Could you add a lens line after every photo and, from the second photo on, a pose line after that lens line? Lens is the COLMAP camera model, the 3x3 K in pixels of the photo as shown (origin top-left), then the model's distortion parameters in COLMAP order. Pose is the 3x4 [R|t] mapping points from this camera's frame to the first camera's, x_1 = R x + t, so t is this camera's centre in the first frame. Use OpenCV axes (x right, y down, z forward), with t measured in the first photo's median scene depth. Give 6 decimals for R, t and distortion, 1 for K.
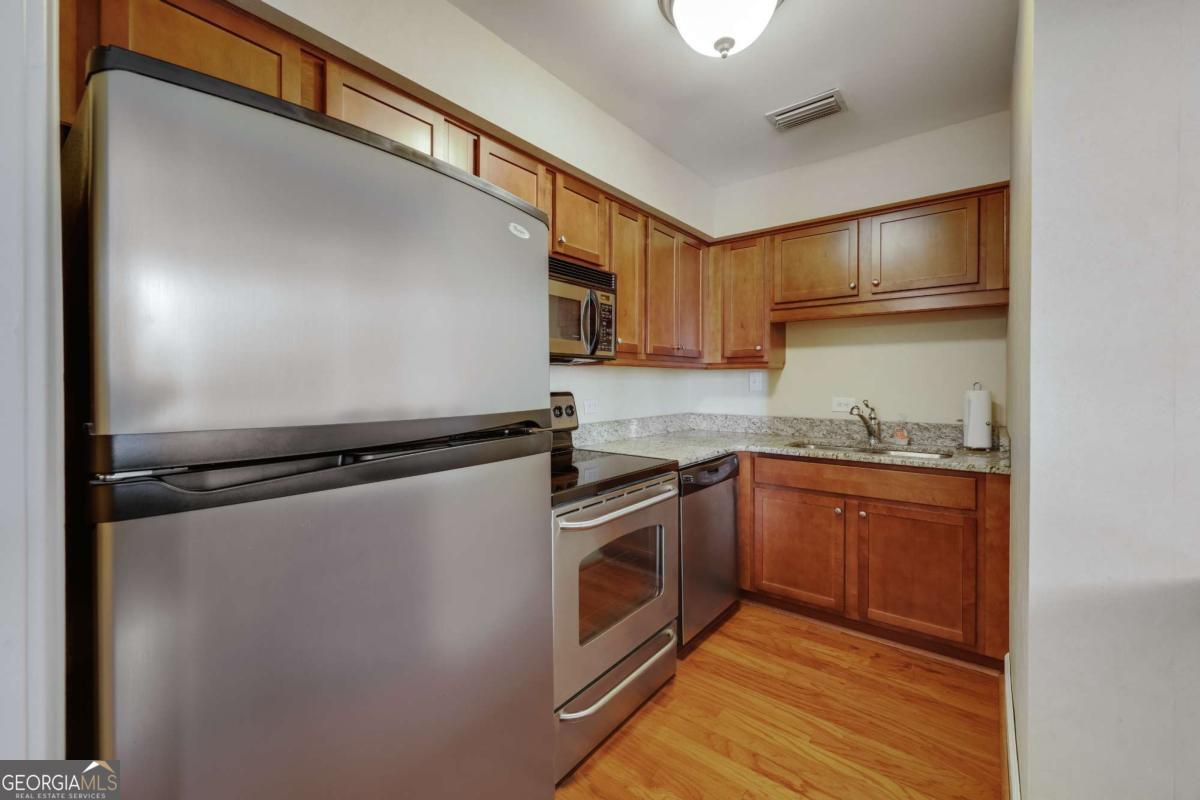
lens RADIAL K [[483.9, 0, 599.3], [0, 483.9, 386.4], [0, 0, 1]] dist [0.002684, 0.000395]
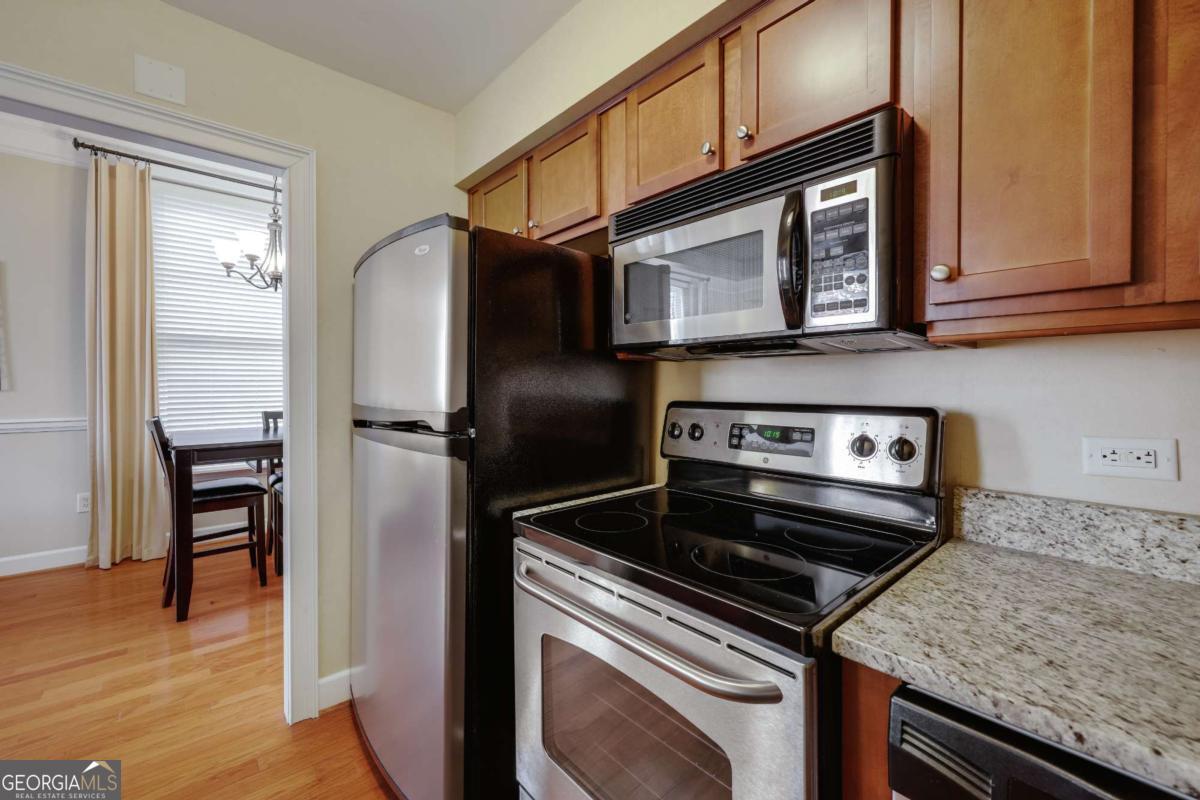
lens RADIAL K [[500.9, 0, 600.0], [0, 500.9, 397.5], [0, 0, 1]] dist [0.001236, 0.000160]
pose [[-0.171400, 0.019607, -0.985006, 0.412114], [-0.006135, 0.999761, 0.020968, -0.006158], [0.985182, 0.009637, -0.171239, 0.727669]]
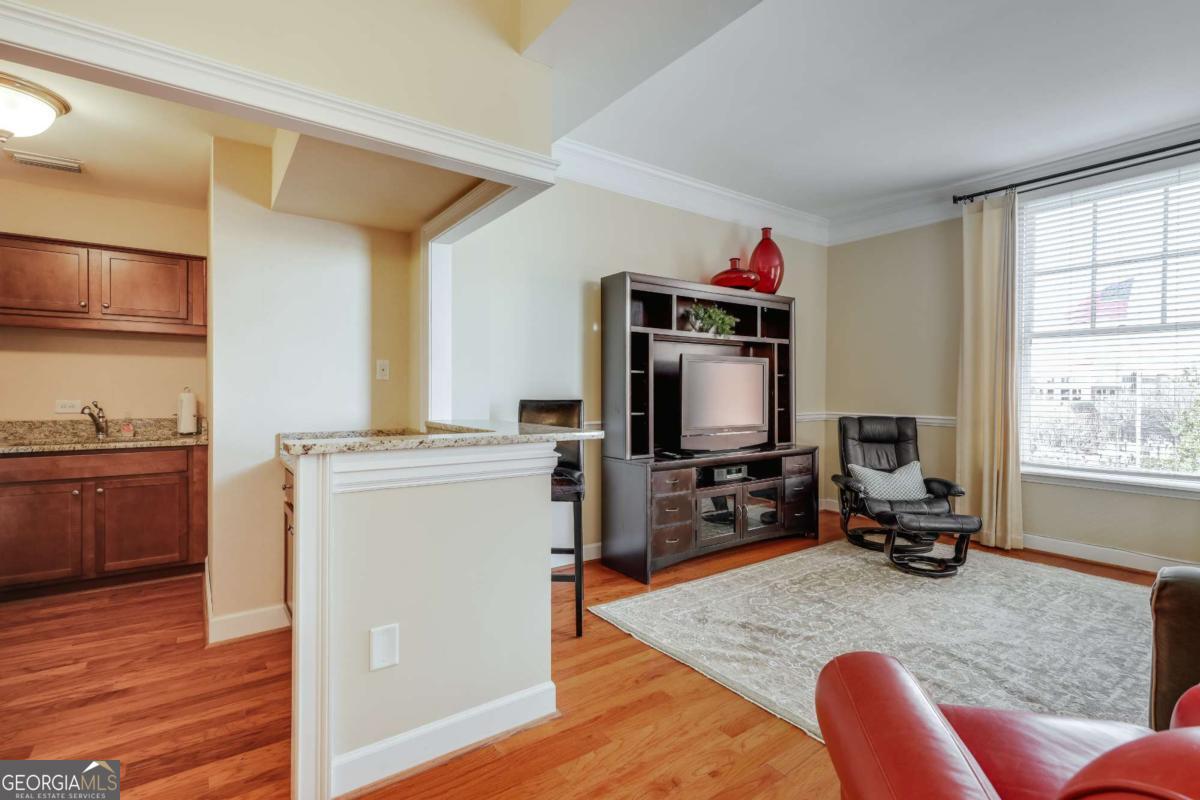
lens RADIAL K [[565.4, 0, 600.3], [0, 565.4, 396.3], [0, 0, 1]] dist [0.002758, 0.000430]
pose [[0.266773, -0.007096, 0.963733, -0.479111], [0.000923, 0.999974, 0.007107, 0.007049], [-0.963759, -0.001007, 0.266773, -0.588885]]
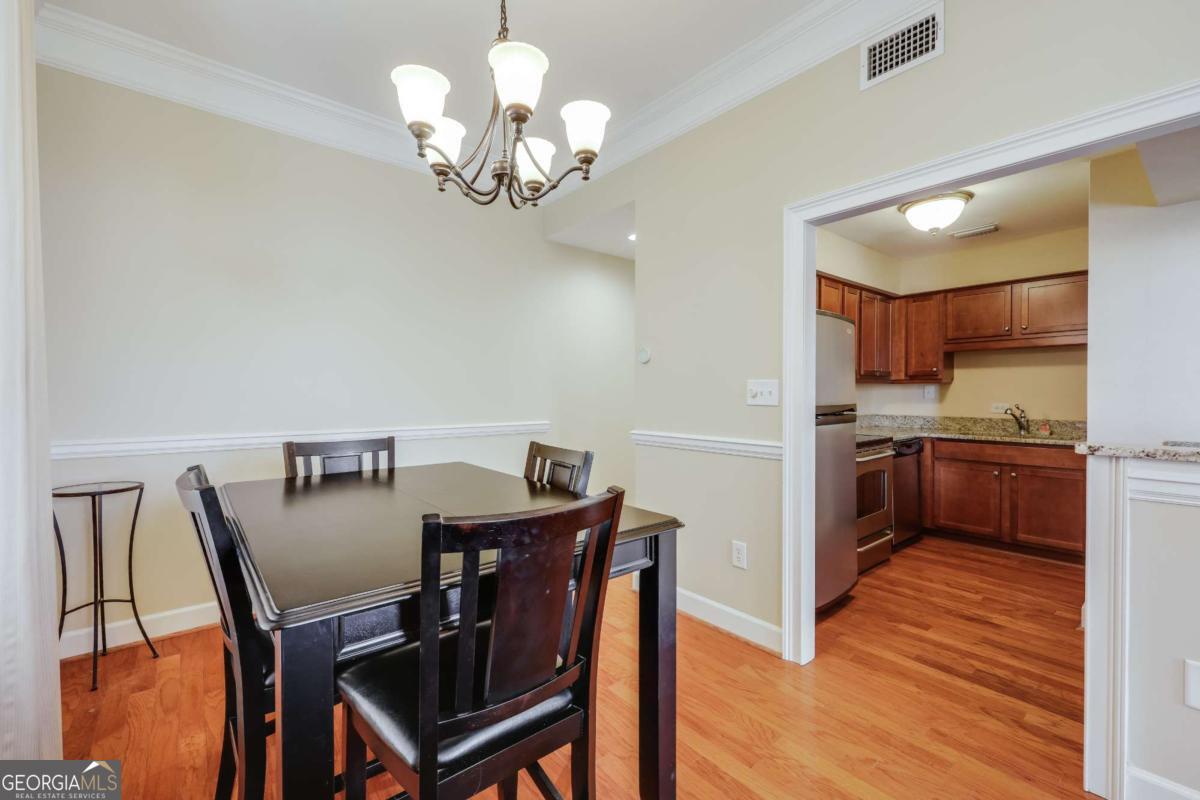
lens RADIAL K [[500.9, 0, 600.0], [0, 500.9, 397.5], [0, 0, 1]] dist [0.001236, 0.000160]
pose [[0.978714, 0.002385, -0.205213, -0.409787], [-0.002244, 0.999997, 0.000919, 0.008354], [0.205215, -0.000439, 0.978717, -0.813360]]
